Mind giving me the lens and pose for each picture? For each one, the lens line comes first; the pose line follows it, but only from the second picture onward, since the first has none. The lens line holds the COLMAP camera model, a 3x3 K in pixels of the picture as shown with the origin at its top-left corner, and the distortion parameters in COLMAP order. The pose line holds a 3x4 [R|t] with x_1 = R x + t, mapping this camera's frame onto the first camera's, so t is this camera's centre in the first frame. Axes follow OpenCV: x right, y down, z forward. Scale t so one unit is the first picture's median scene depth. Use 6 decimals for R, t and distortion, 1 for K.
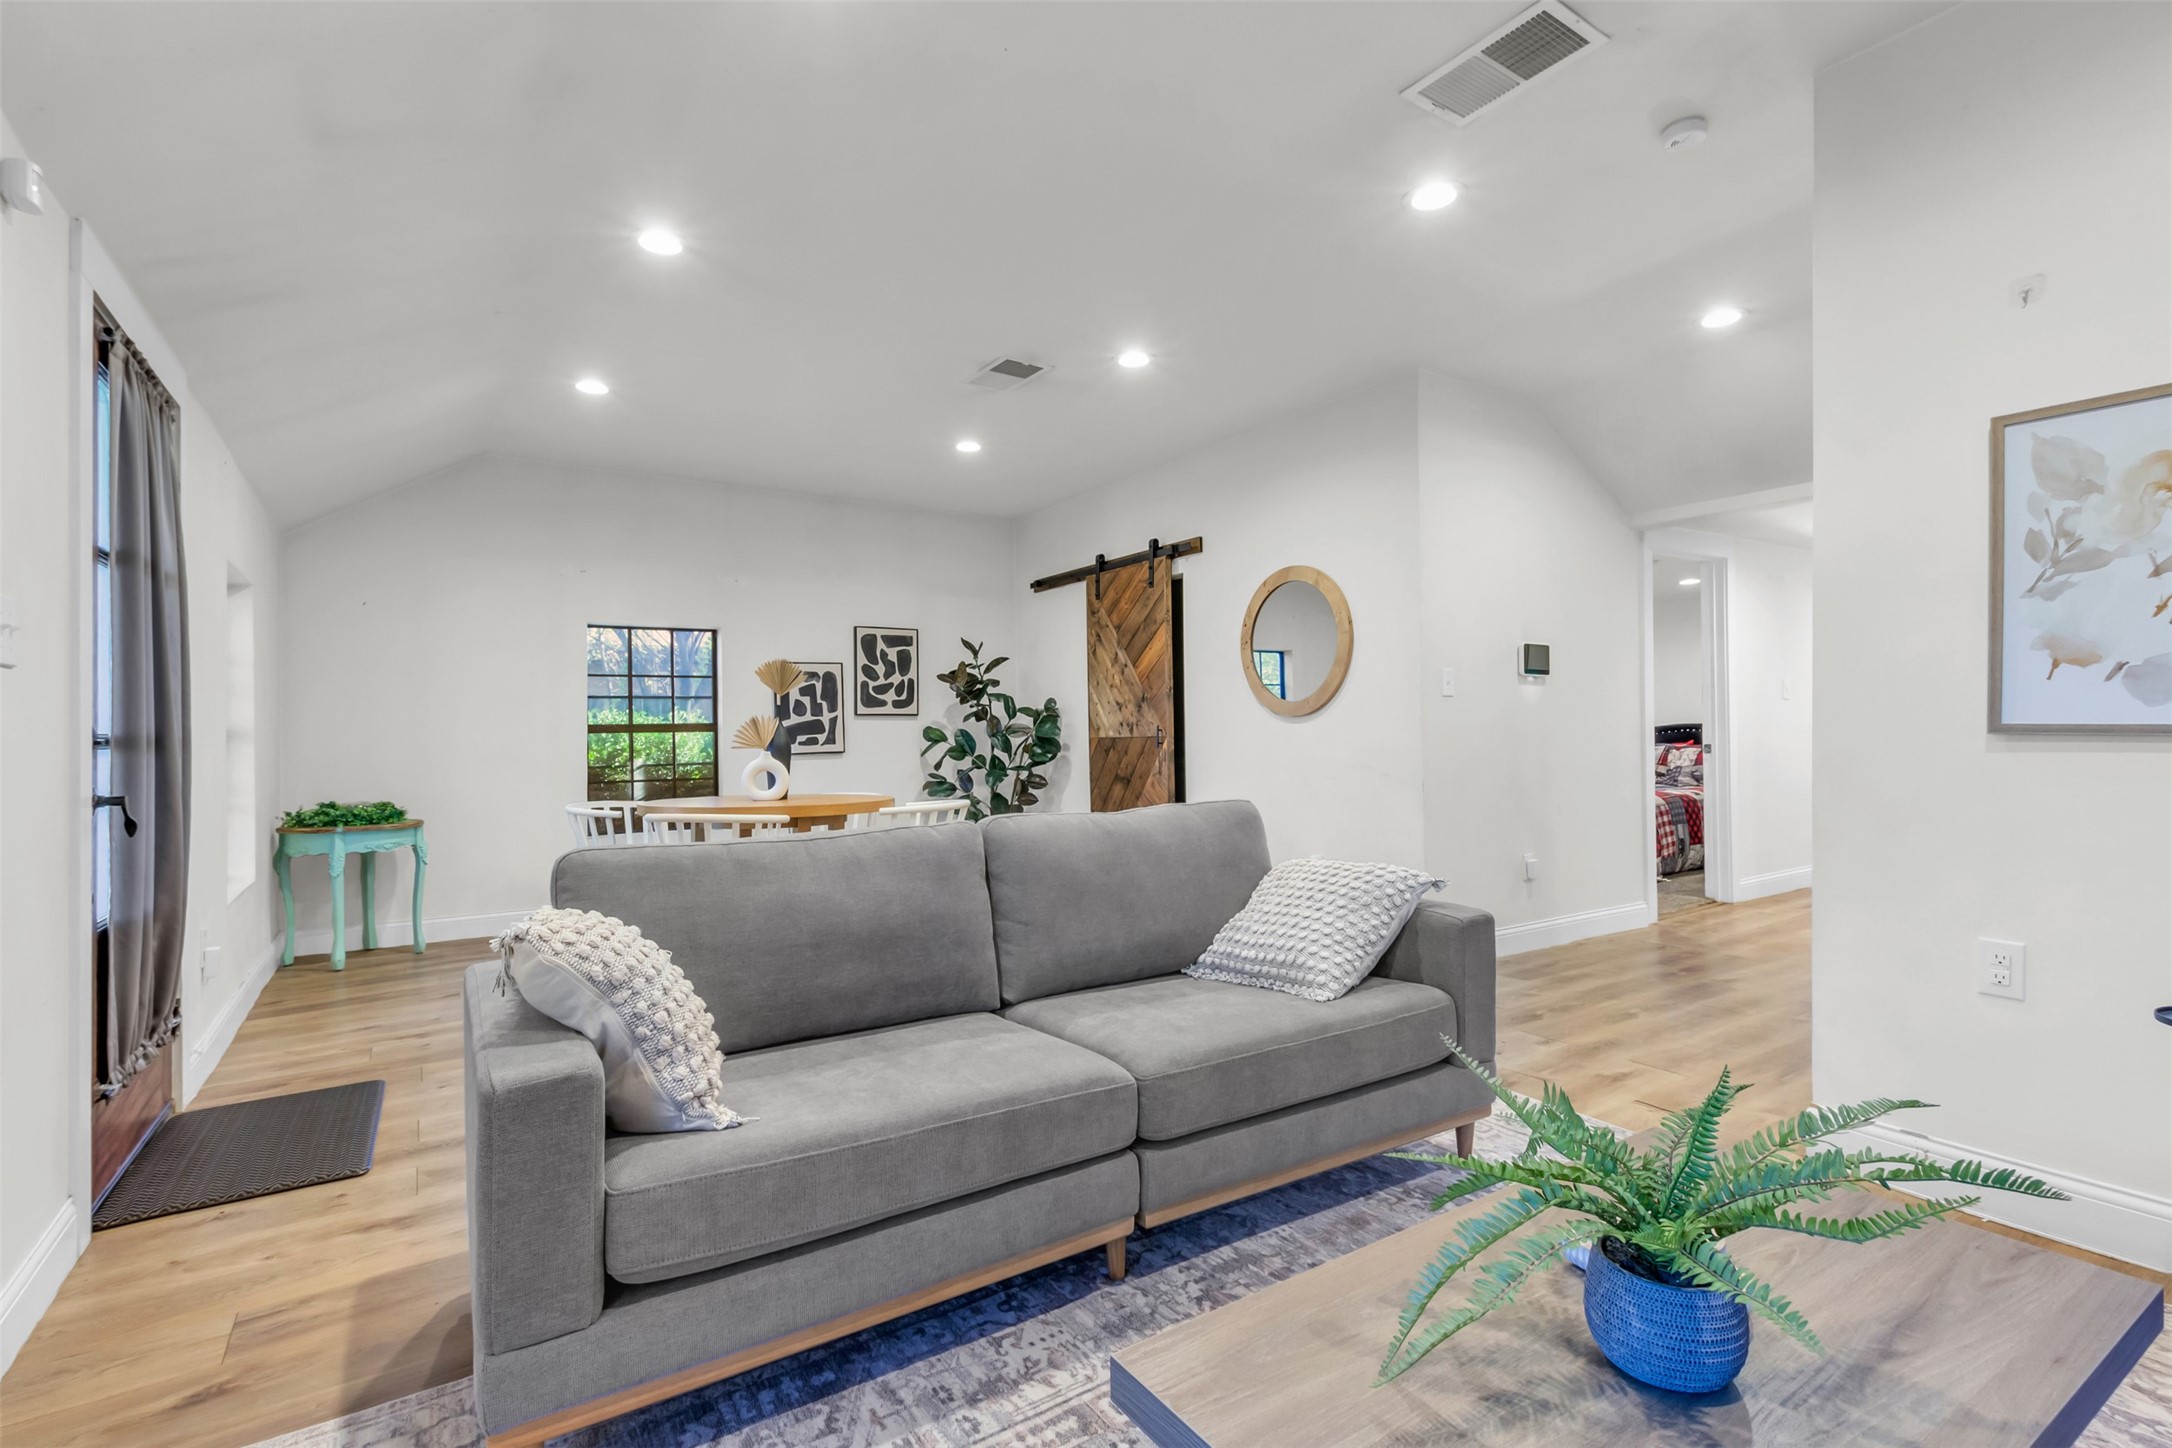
lens RADIAL K [[1040.8, 0, 1086.0], [0, 1040.8, 724.0], [0, 0, 1]] dist [0.001830, -0.000294]
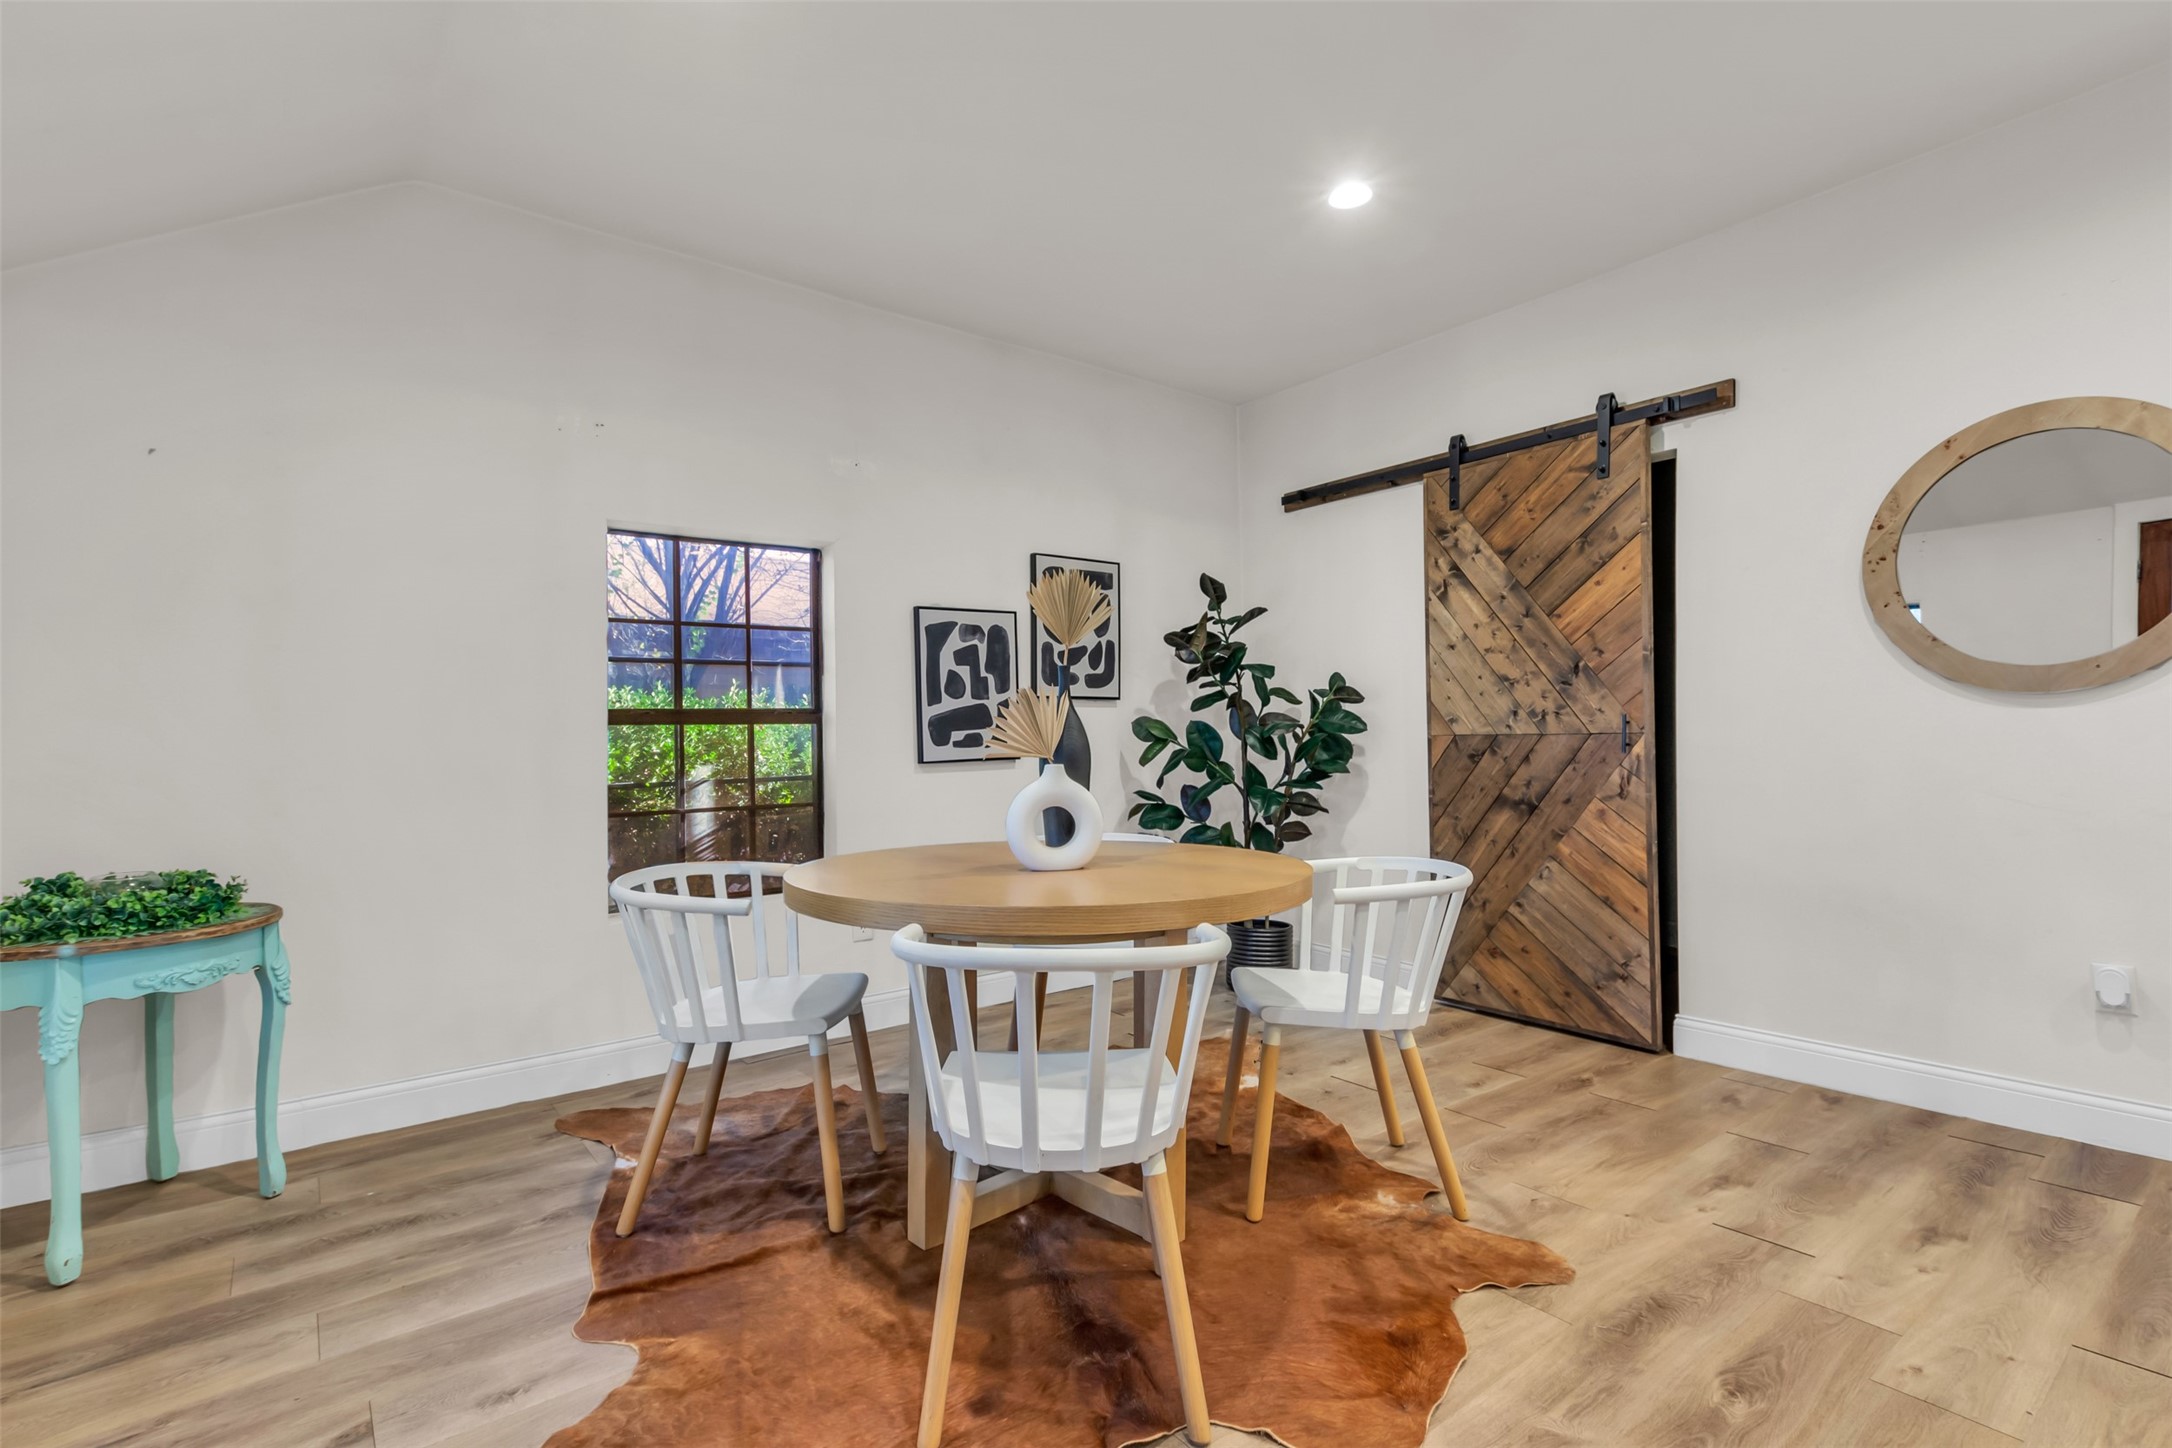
lens RADIAL K [[1040.8, 0, 1086.0], [0, 1040.8, 724.0], [0, 0, 1]] dist [0.001830, -0.000294]
pose [[0.997203, 0.002552, 0.074693, -0.245935], [-0.002642, 0.999996, 0.001101, 0.006434], [-0.074689, -0.001295, 0.997206, 0.400318]]
